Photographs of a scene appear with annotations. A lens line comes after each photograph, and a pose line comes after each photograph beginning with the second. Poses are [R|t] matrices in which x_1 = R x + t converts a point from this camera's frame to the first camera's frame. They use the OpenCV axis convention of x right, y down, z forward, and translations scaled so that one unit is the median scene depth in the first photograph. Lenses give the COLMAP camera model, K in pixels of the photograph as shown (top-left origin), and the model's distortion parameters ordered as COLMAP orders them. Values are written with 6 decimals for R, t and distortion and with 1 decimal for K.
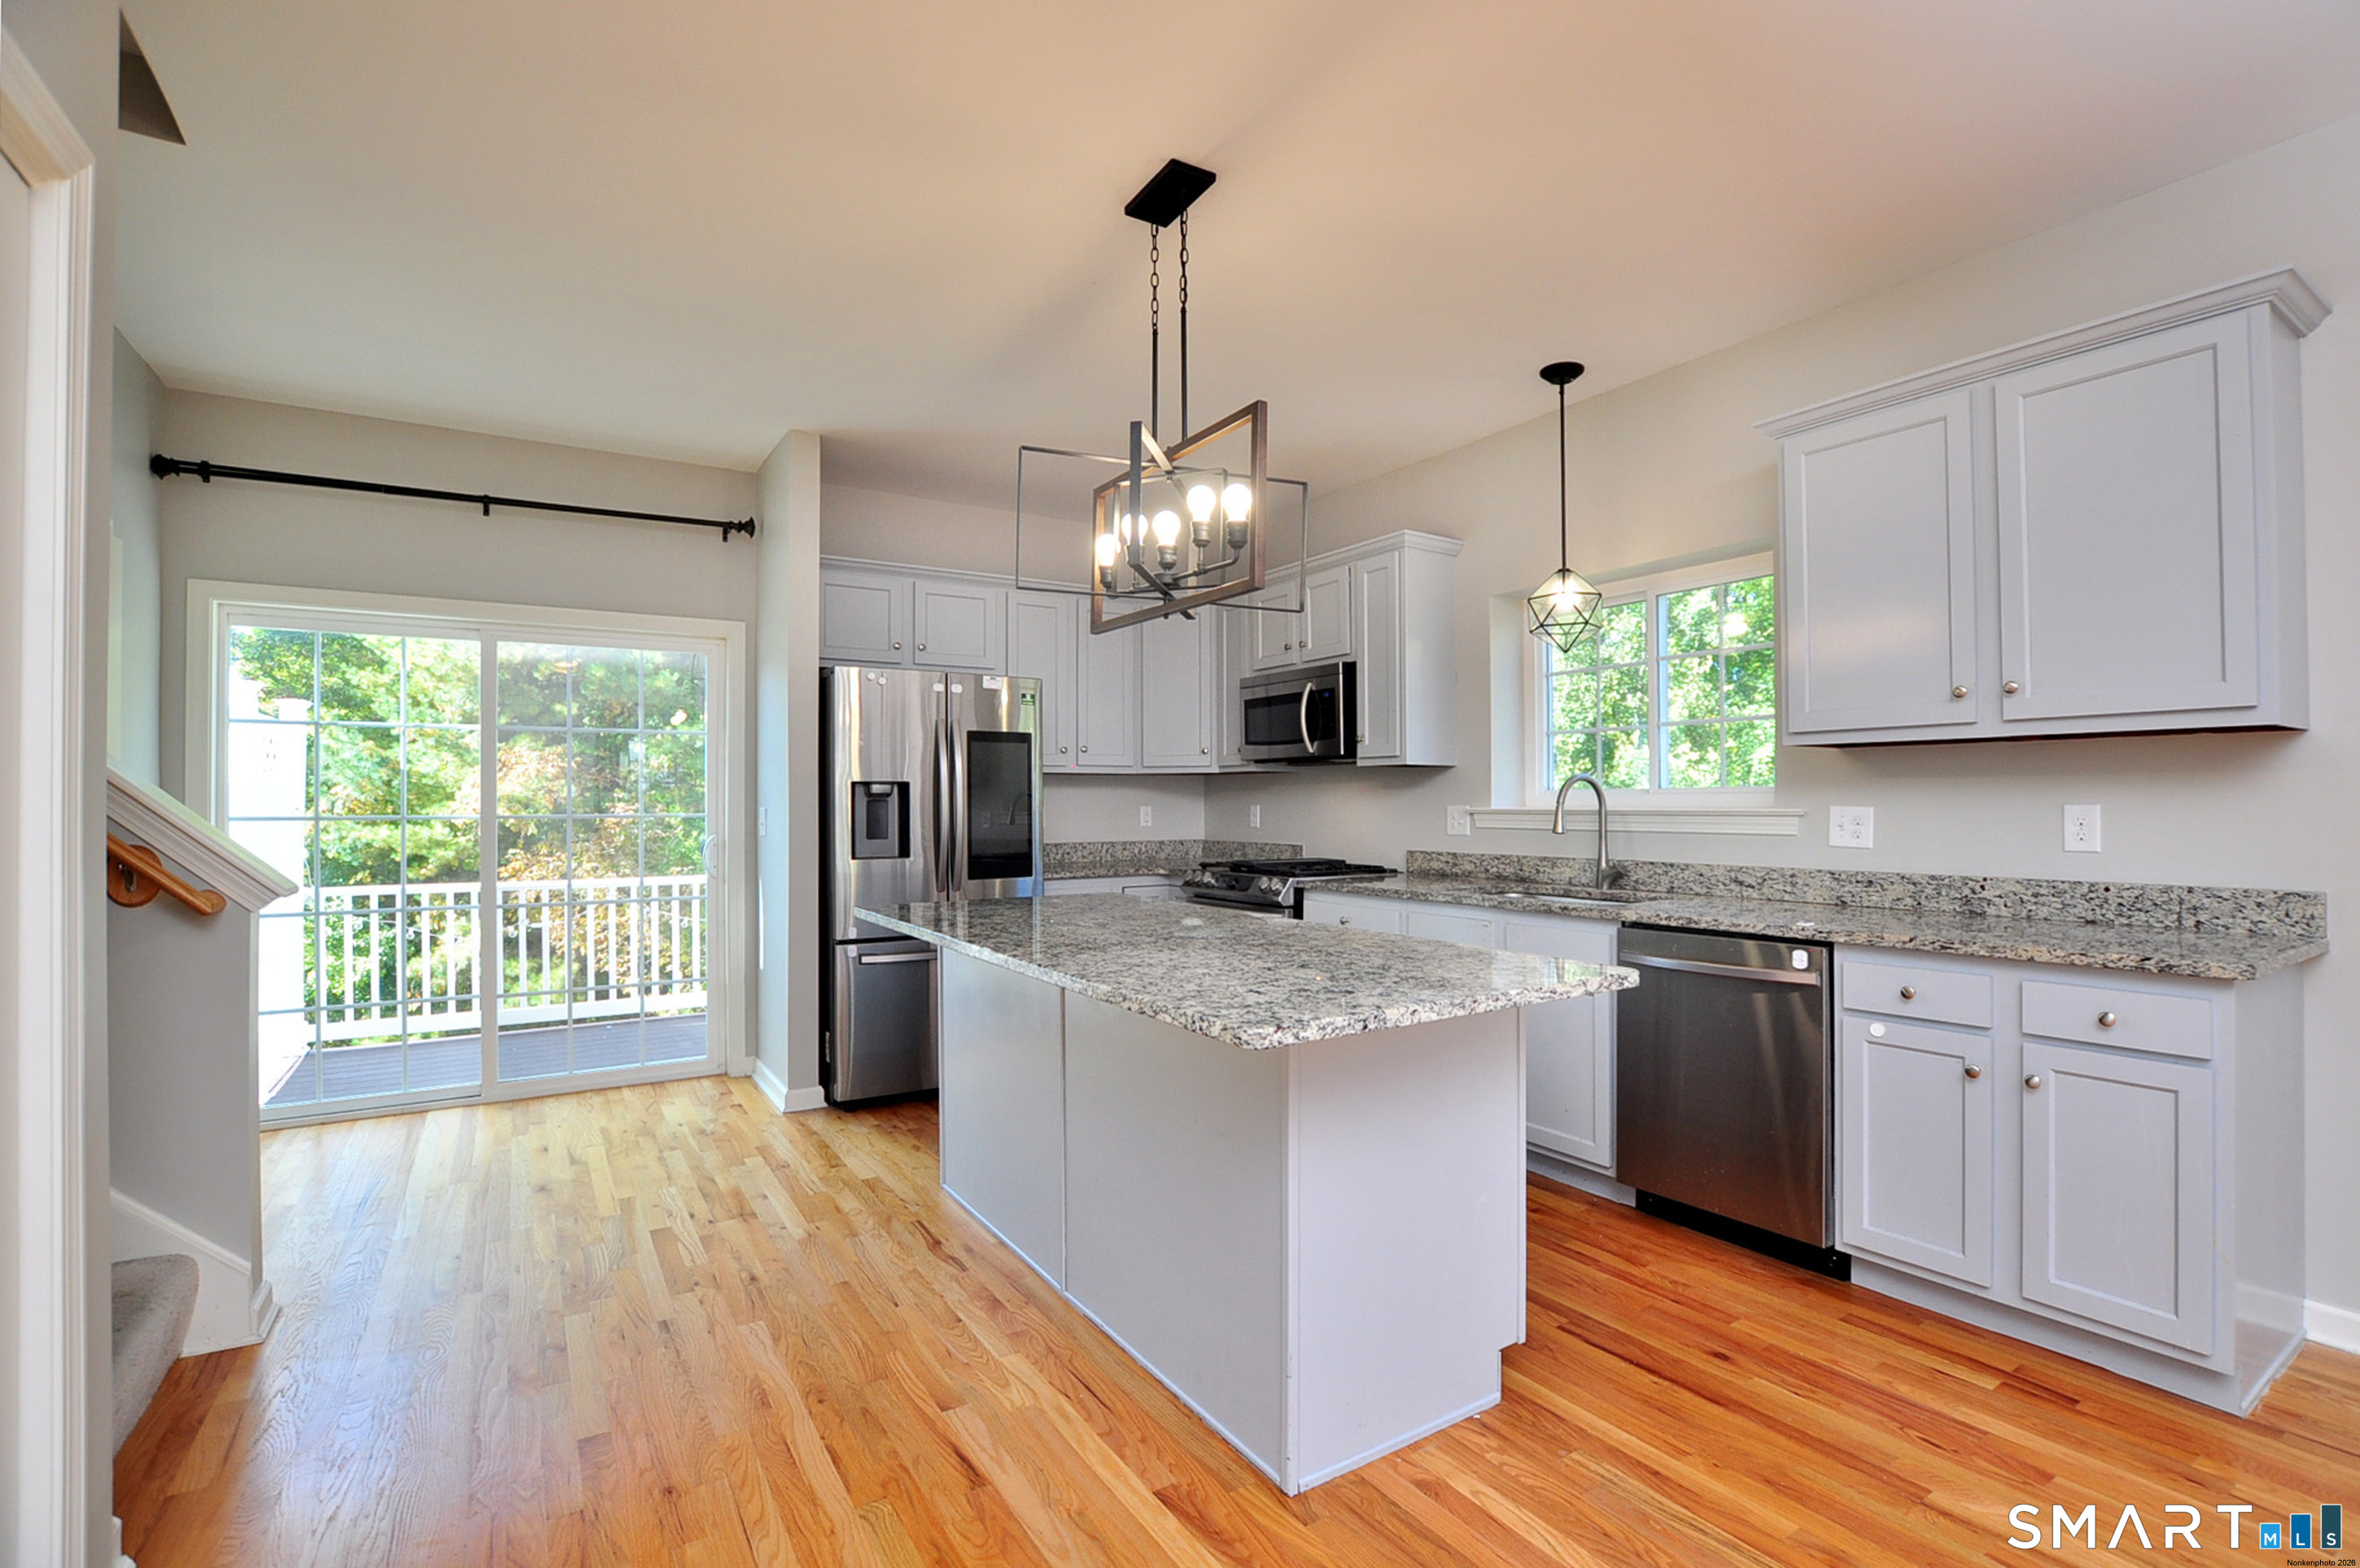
lens RADIAL K [[1048.3, 0, 1194.6], [0, 1048.3, 799.6], [0, 0, 1]] dist [-0.035190, 0.006277]
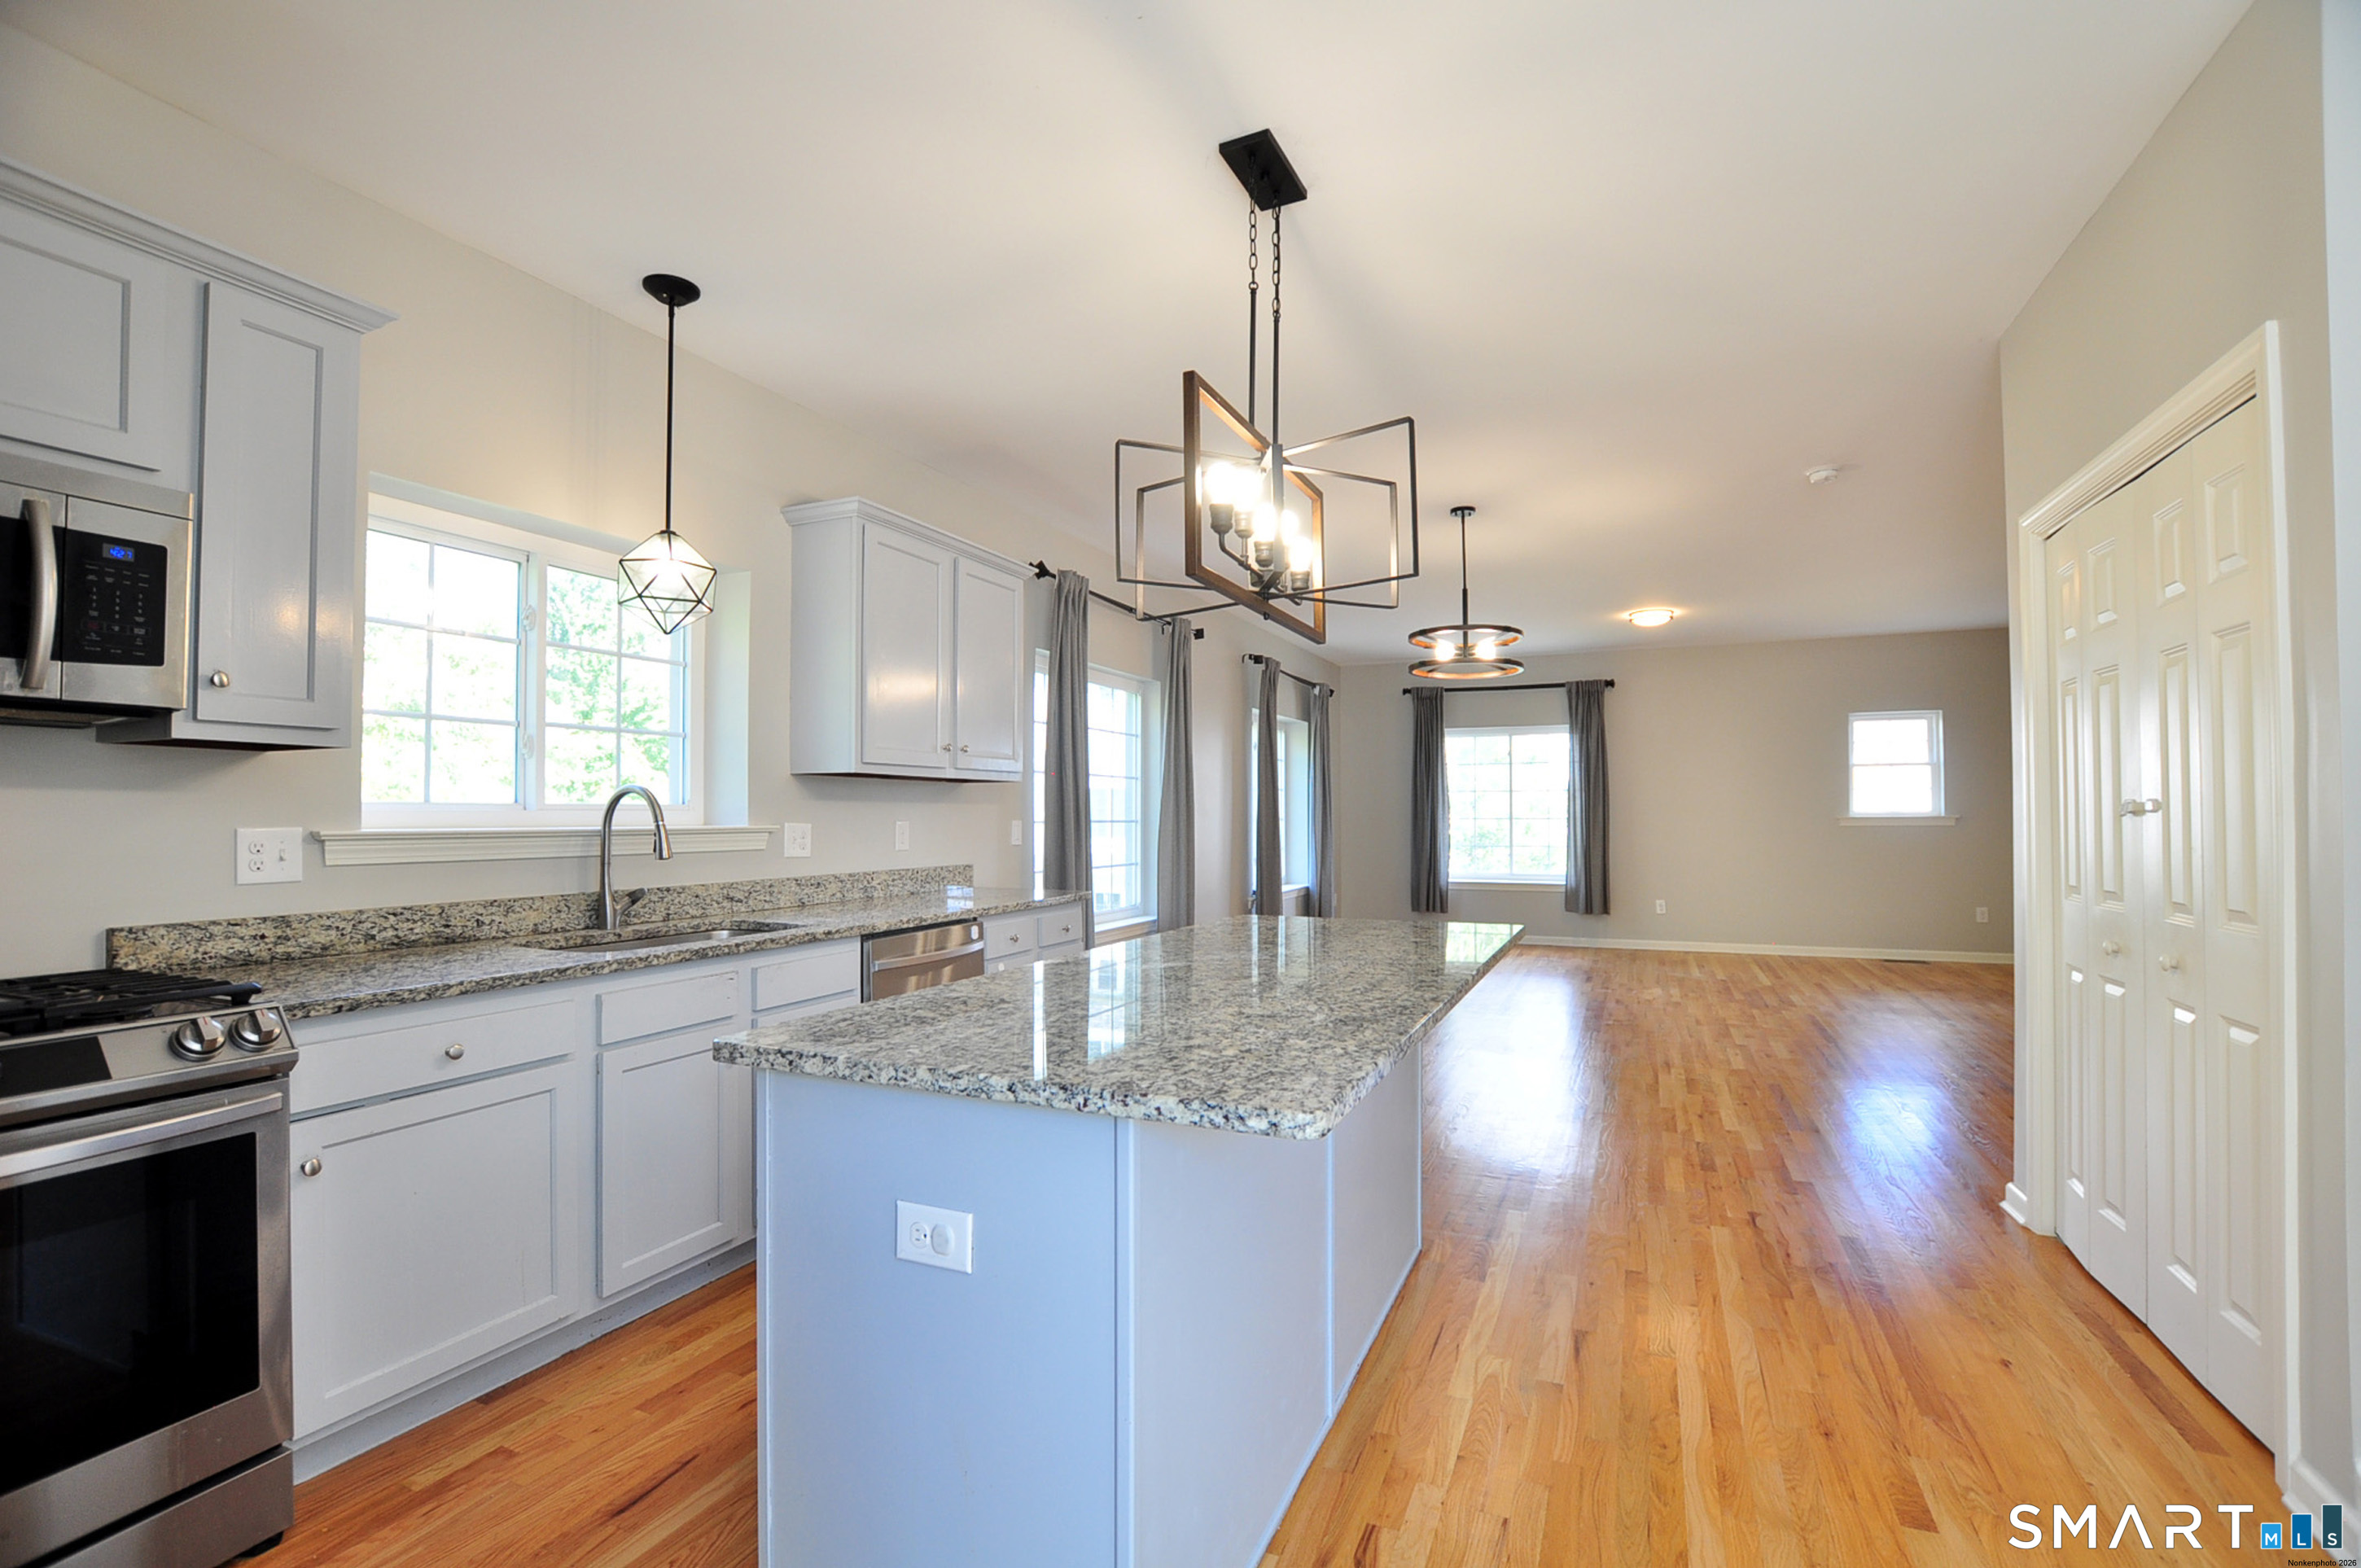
lens RADIAL K [[1048.8, 0, 1195.1], [0, 1048.8, 799.6], [0, 0, 1]] dist [-0.035190, 0.006277]
pose [[-0.559373, 0.018832, 0.828702, -0.471304], [0.002663, 0.999778, -0.020922, 0.004462], [-0.828912, -0.009497, -0.559299, 0.974470]]
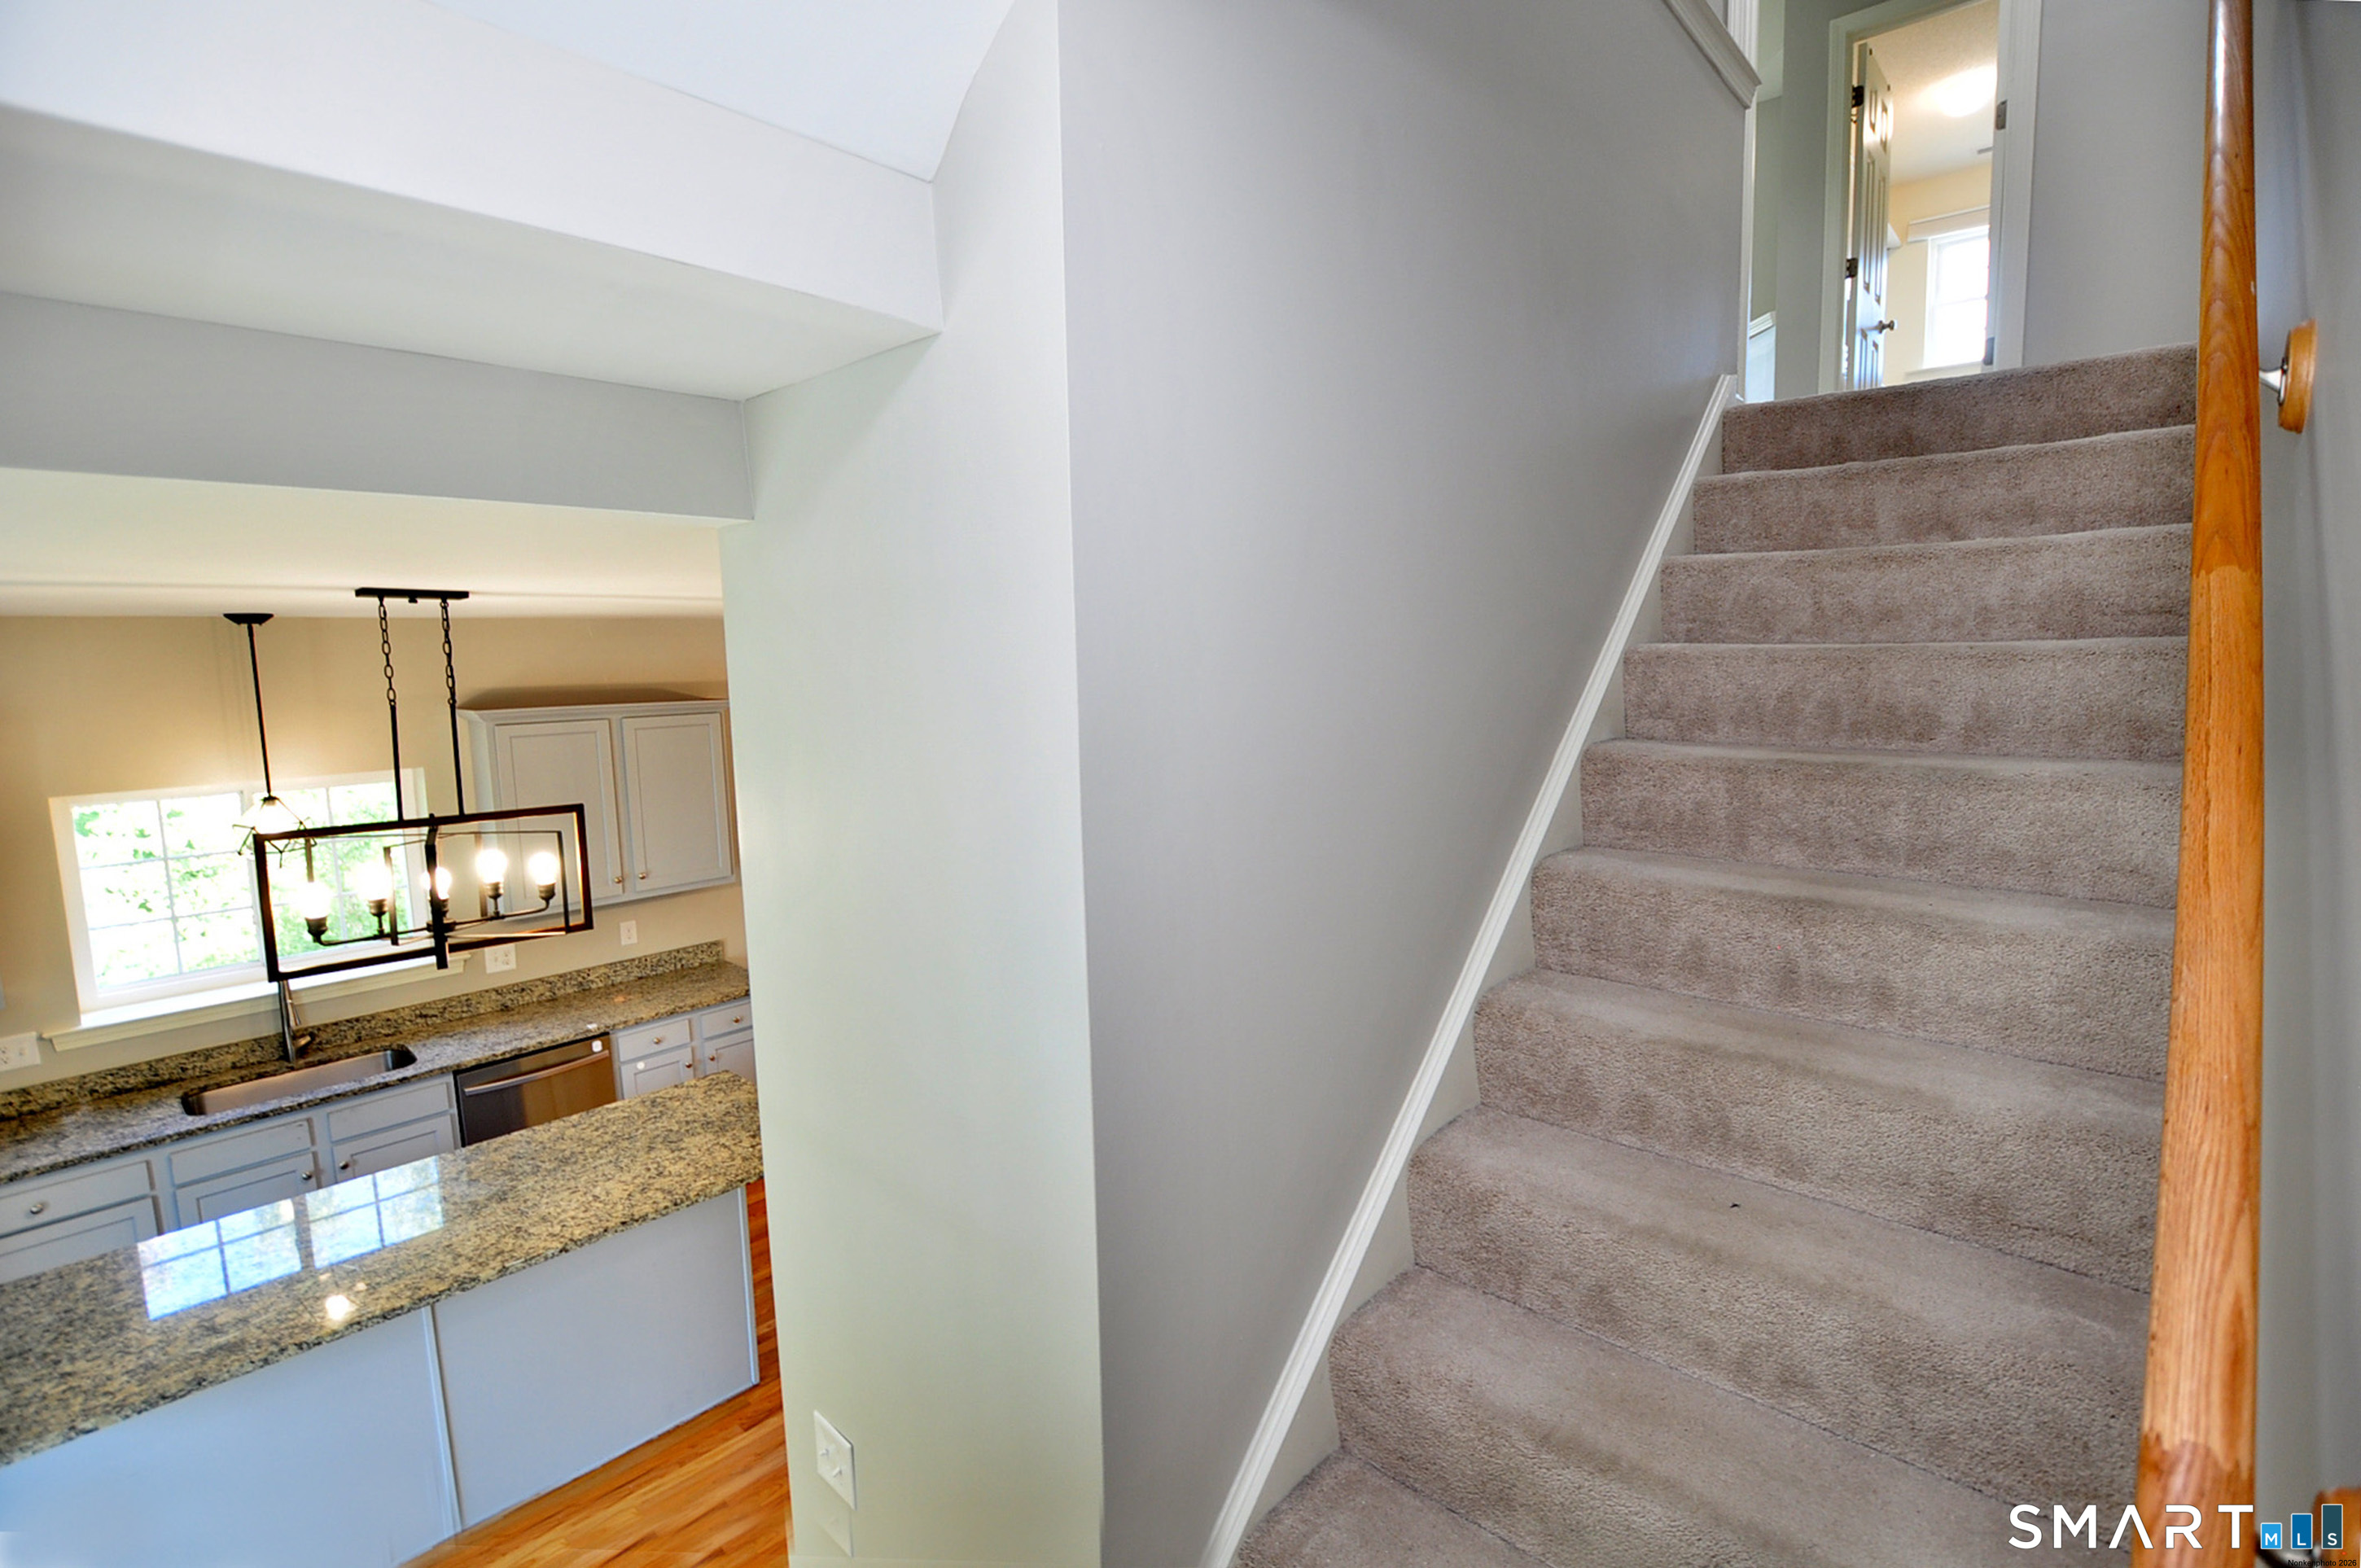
lens RADIAL K [[1074.5, 0, 1219.5], [0, 1074.5, 774.0], [0, 0, 1]] dist [-0.044284, 0.007195]
pose [[-0.281425, -0.106666, 0.953636, -0.868815], [0.013308, 0.993273, 0.115026, -0.313881], [-0.959491, 0.045063, -0.278113, 0.293421]]
